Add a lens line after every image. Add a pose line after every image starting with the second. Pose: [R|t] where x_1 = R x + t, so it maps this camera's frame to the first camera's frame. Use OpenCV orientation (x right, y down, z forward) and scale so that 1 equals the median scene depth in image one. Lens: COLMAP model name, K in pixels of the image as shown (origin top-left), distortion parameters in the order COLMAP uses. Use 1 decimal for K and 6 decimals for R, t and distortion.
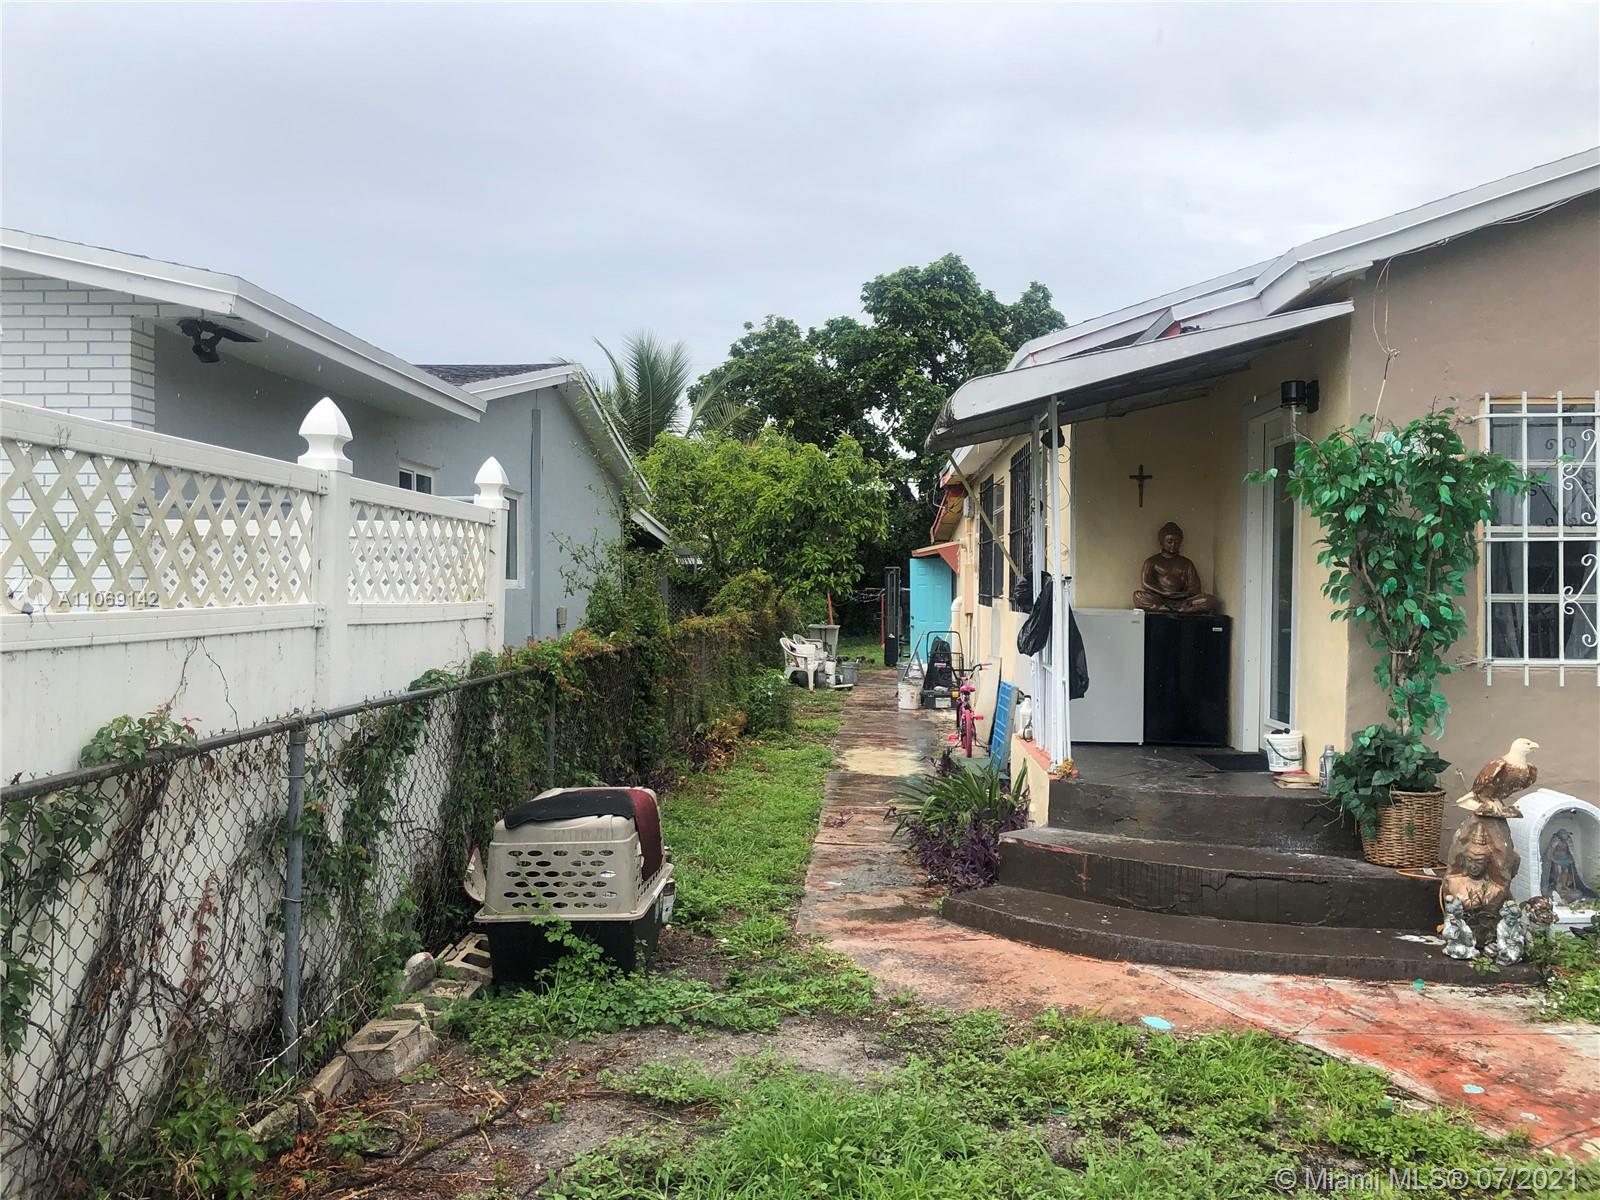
lens RADIAL K [[1341.7, 0, 800.8], [0, 1341.7, 576.6], [0, 0, 1]] dist [0.040561, -0.024336]
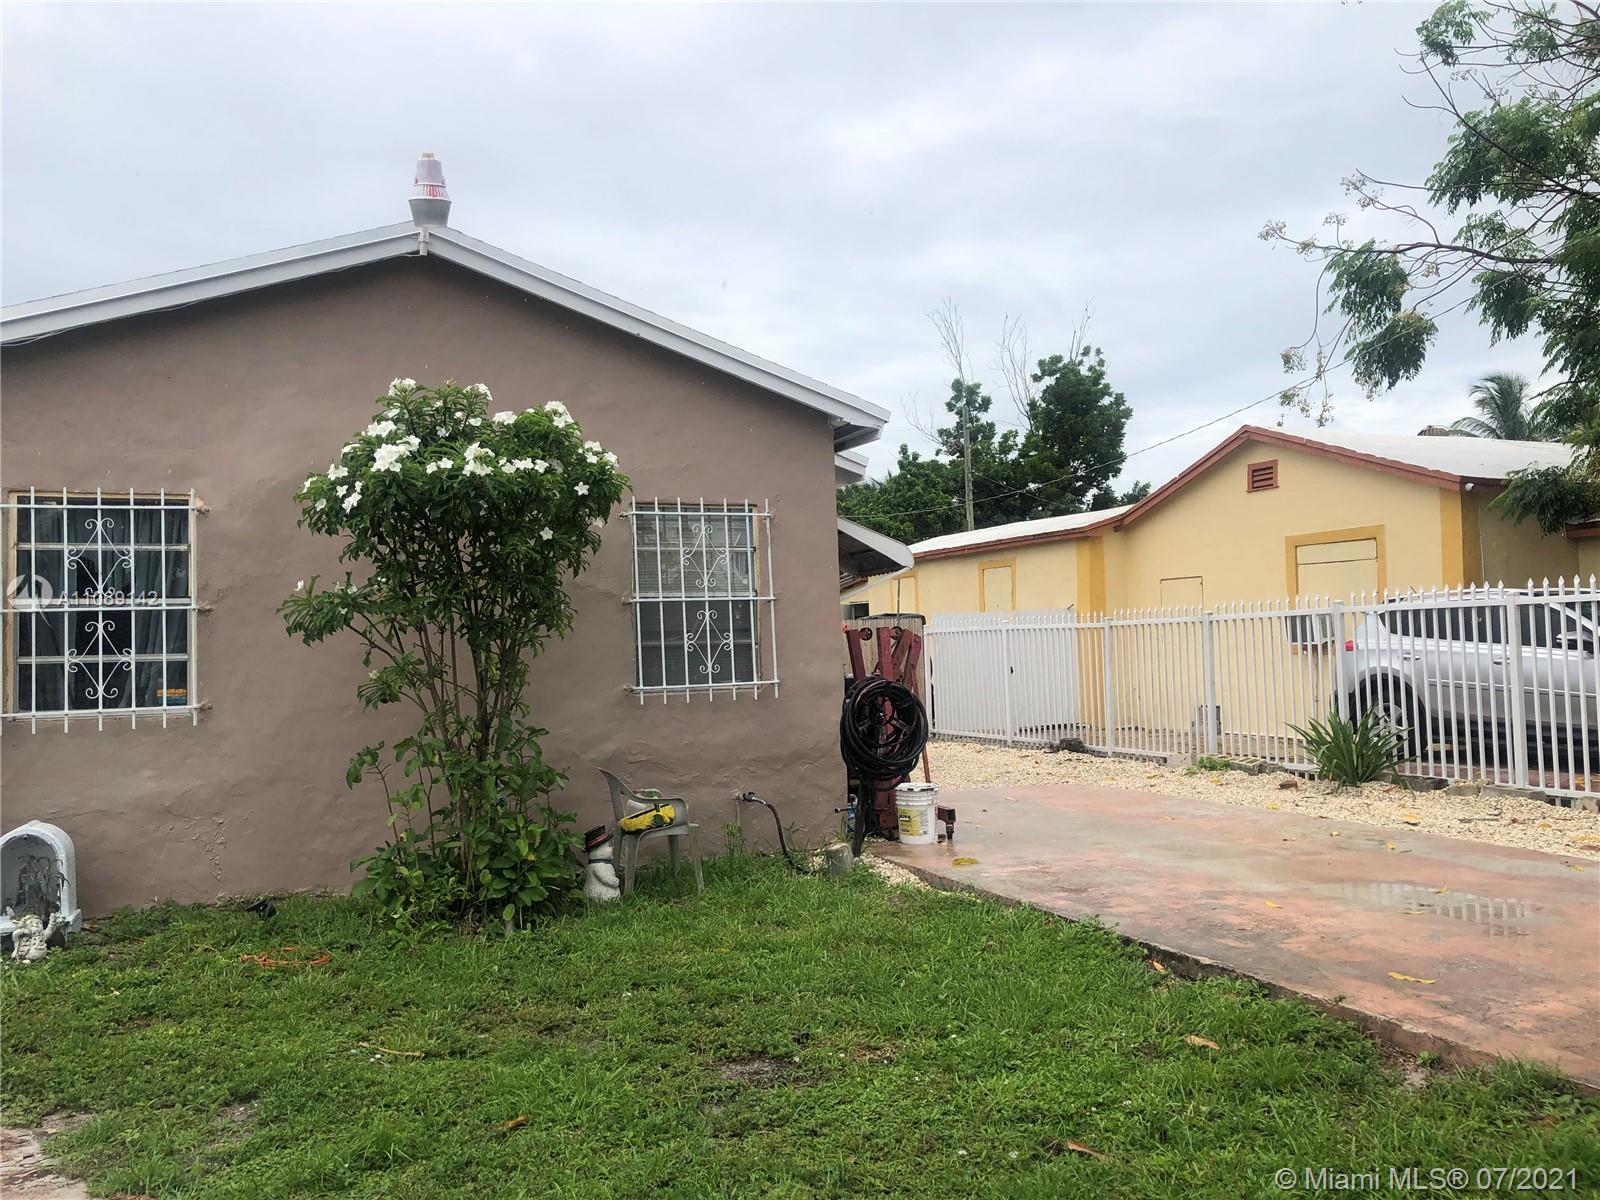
lens RADIAL K [[1301.0, 0, 799.4], [0, 1301.0, 568.8], [0, 0, 1]] dist [-0.000870, -0.003380]
pose [[0.910601, -0.000412, 0.413287, 0.646399], [0.021551, 0.998686, -0.046490, 0.003476], [-0.412725, 0.051240, 0.909413, -0.307005]]
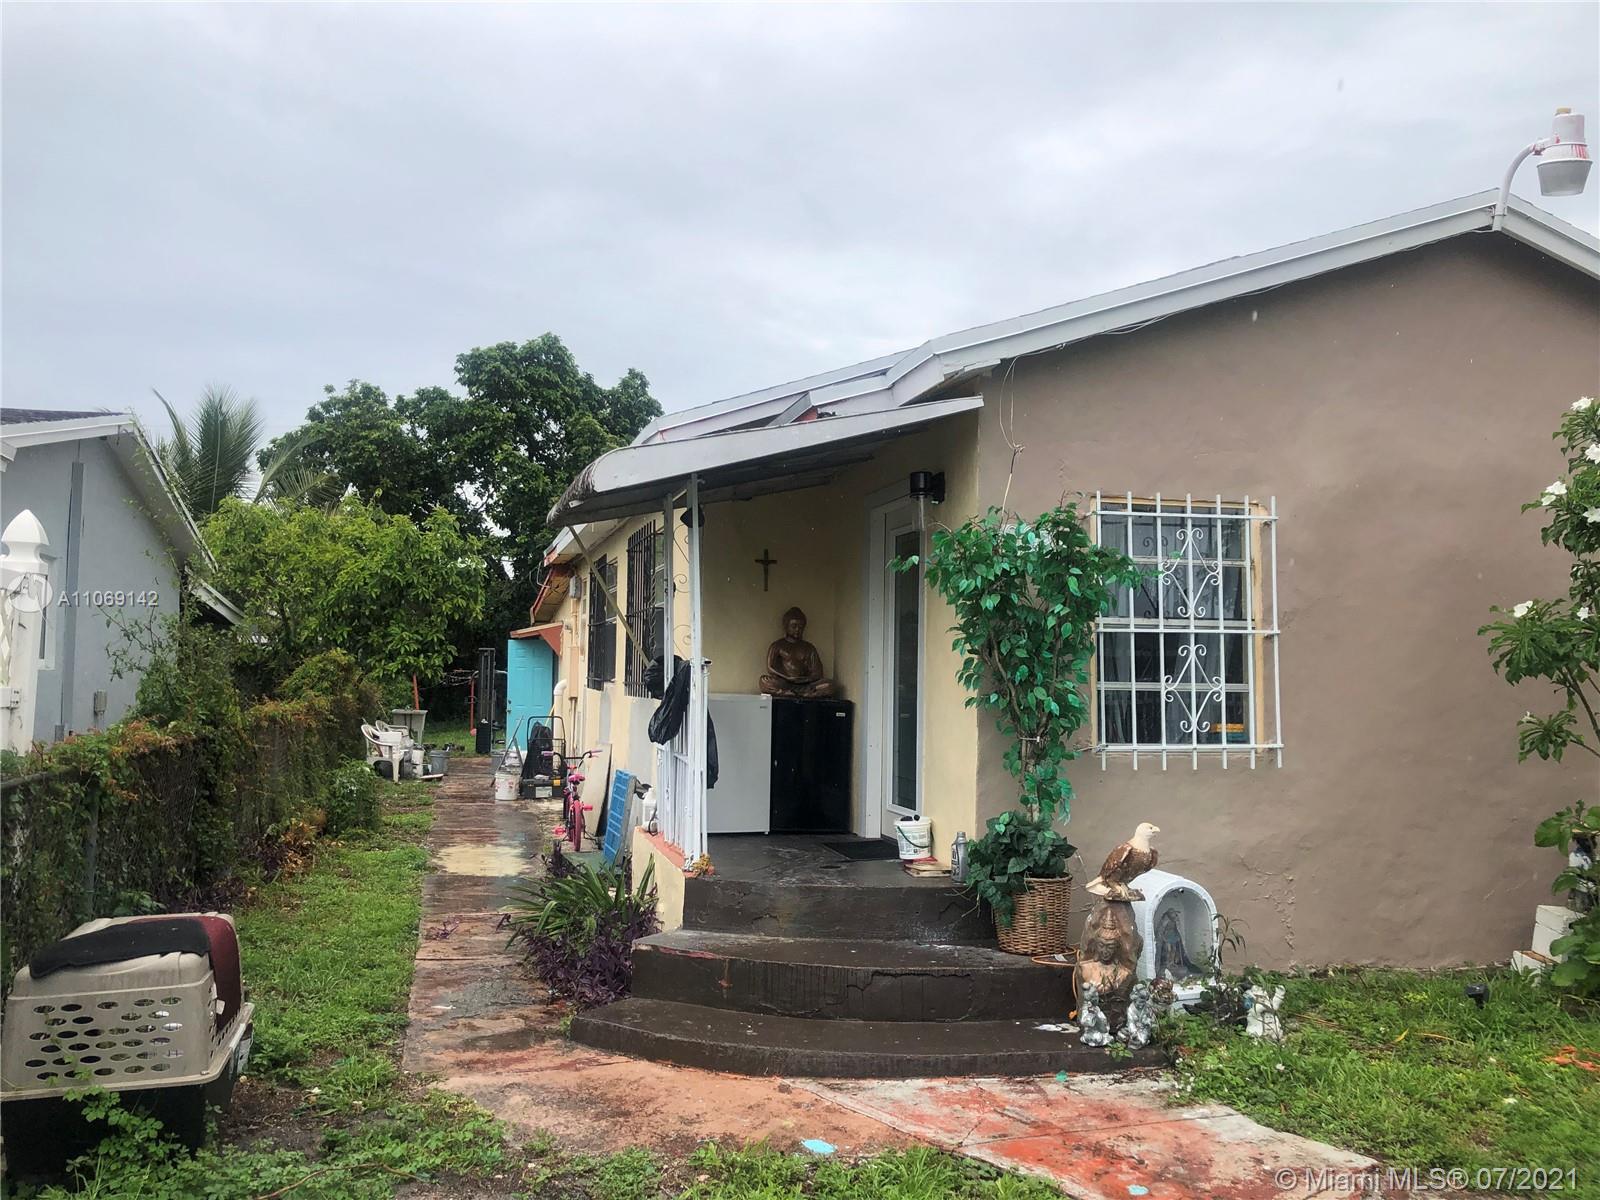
lens RADIAL K [[1341.7, 0, 800.8], [0, 1341.7, 576.6], [0, 0, 1]] dist [0.040561, -0.024336]
pose [[0.953224, 0.027937, 0.300972, -0.027931], [-0.009431, 0.997984, -0.062766, -0.001030], [-0.302119, 0.056991, 0.951565, 0.073485]]
